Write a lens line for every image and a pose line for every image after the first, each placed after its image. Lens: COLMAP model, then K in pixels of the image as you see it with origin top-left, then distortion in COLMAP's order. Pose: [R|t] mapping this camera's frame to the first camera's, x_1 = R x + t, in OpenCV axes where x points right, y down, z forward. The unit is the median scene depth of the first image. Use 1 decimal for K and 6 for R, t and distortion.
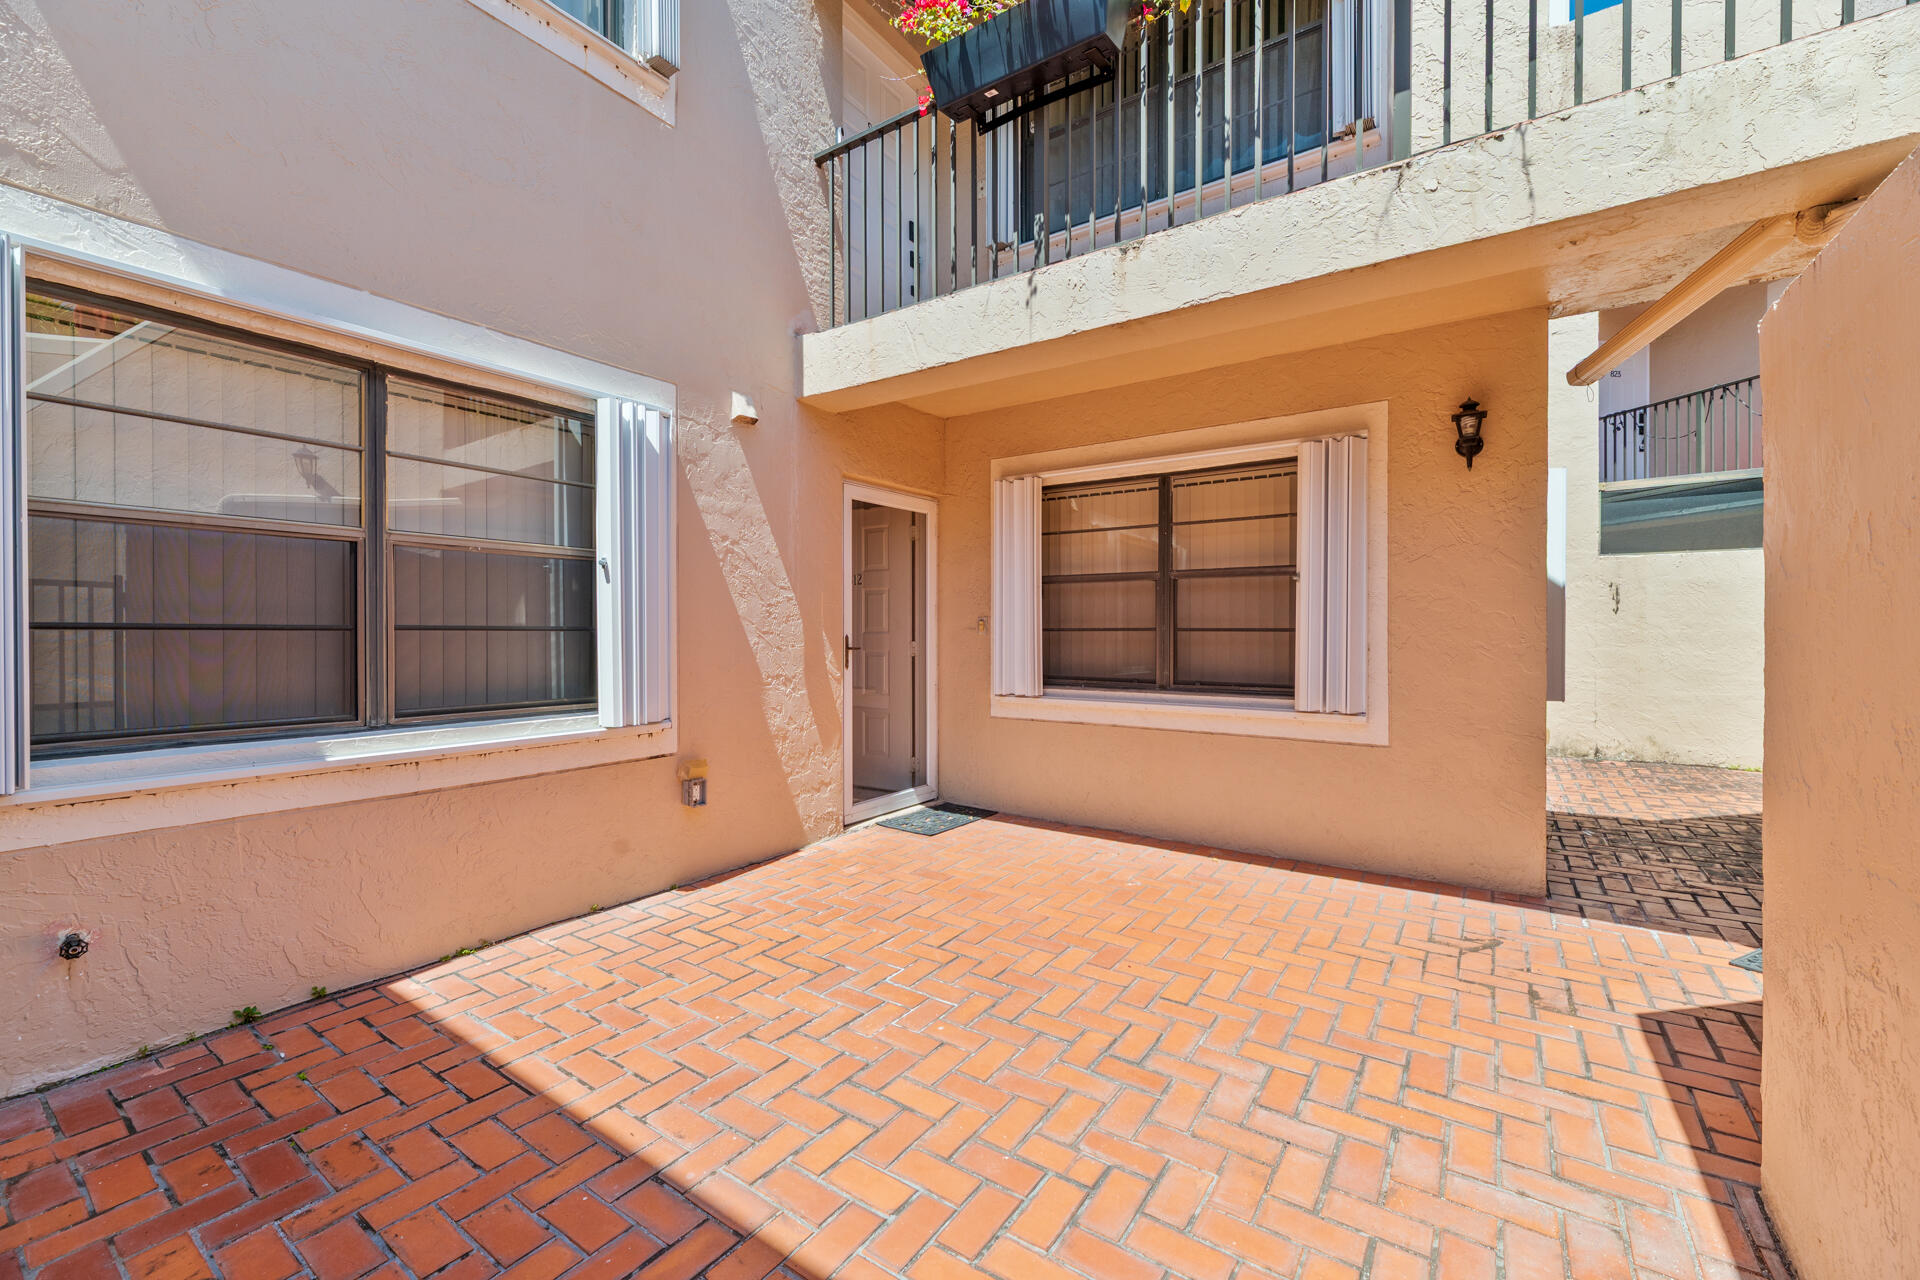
lens RADIAL K [[774.6, 0, 958.2], [0, 774.6, 636.4], [0, 0, 1]] dist [0.001059, 0.000021]
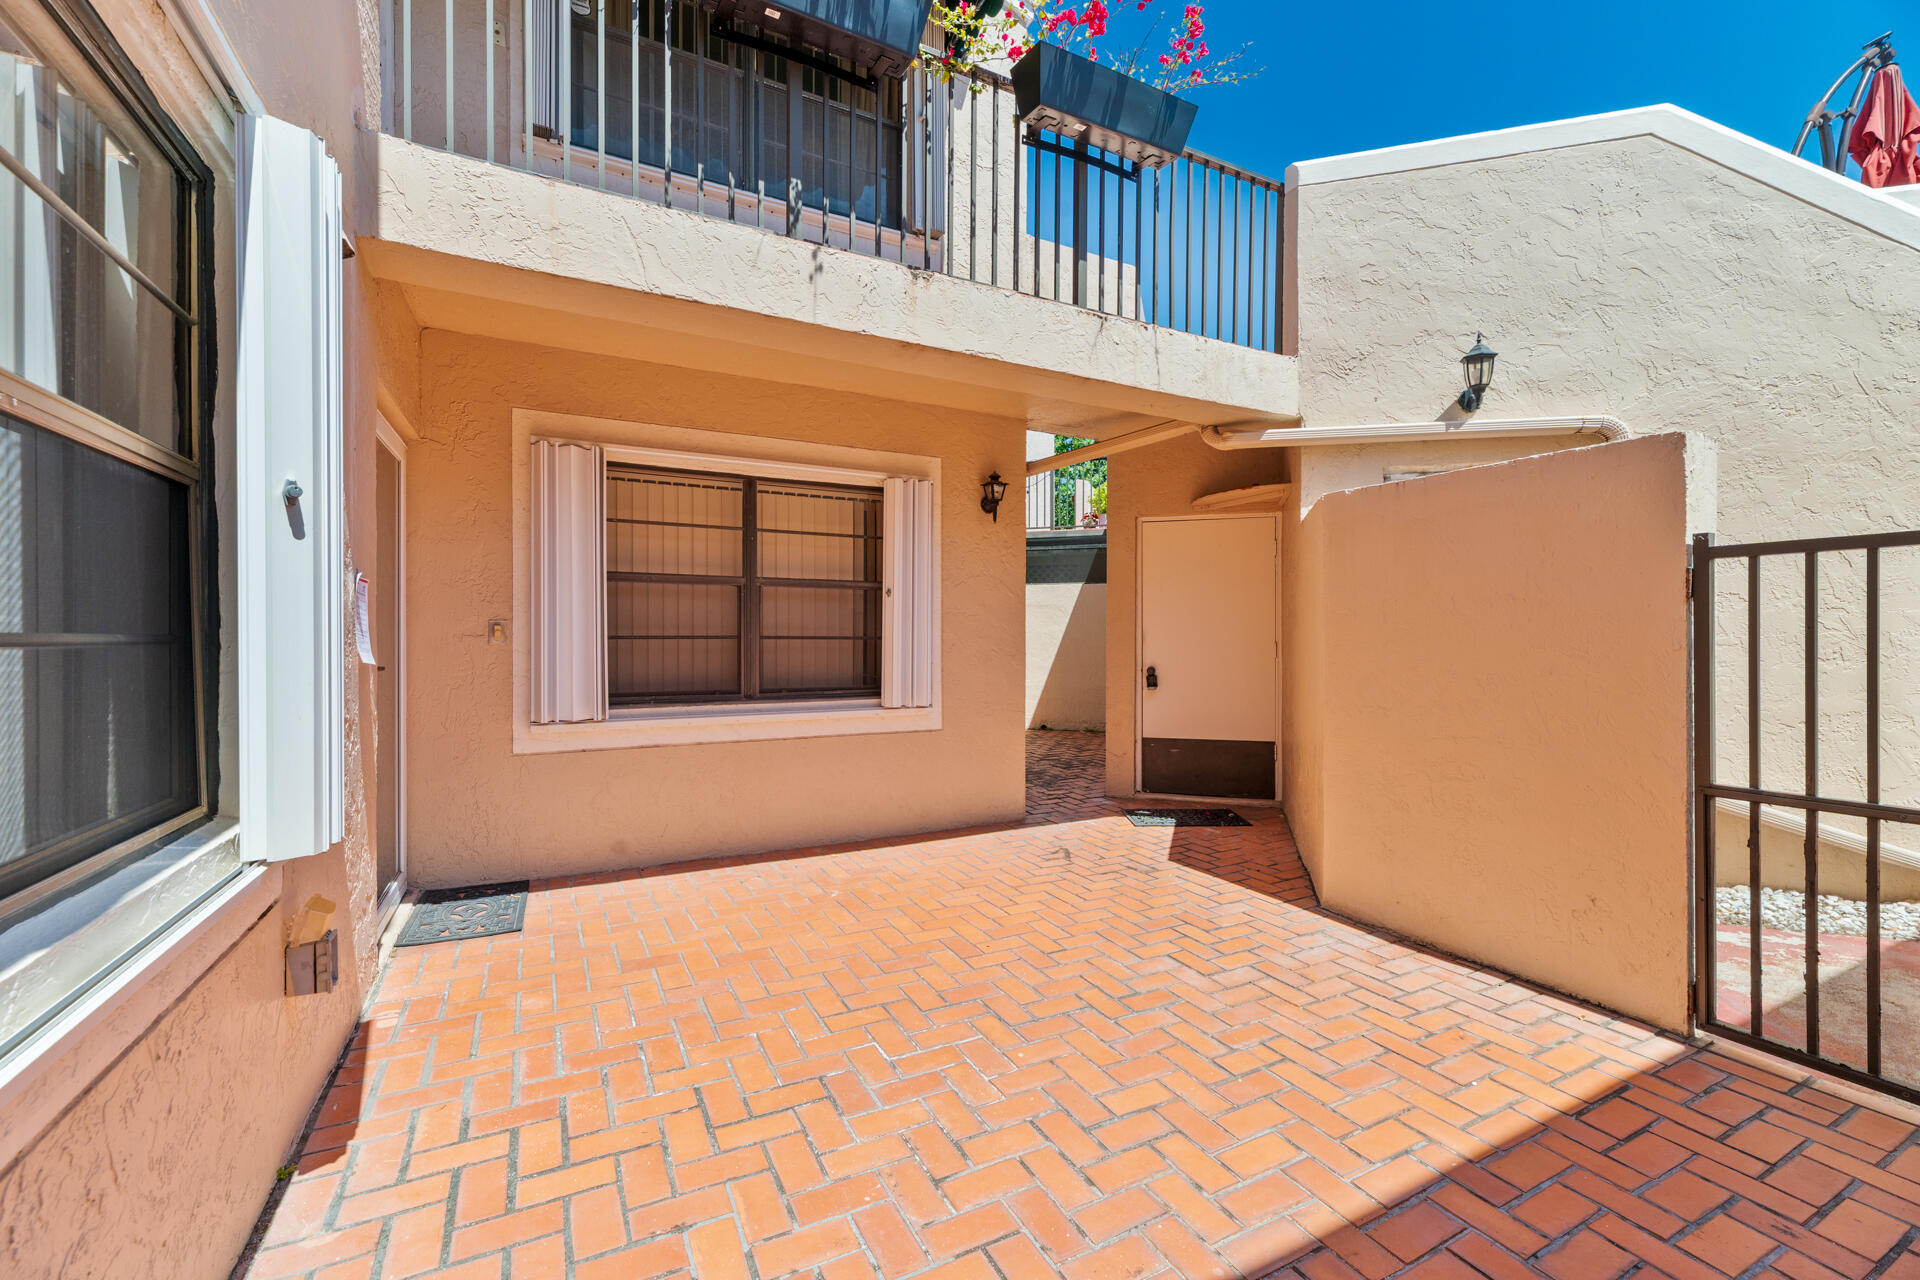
lens RADIAL K [[774.6, 0, 953.3], [0, 774.6, 639.2], [0, 0, 1]] dist [0.001059, 0.000021]
pose [[0.475901, -0.002153, 0.879496, -0.599206], [0.005597, 0.999984, -0.000580, -0.006285], [-0.879481, 0.005199, 0.475905, 0.406256]]
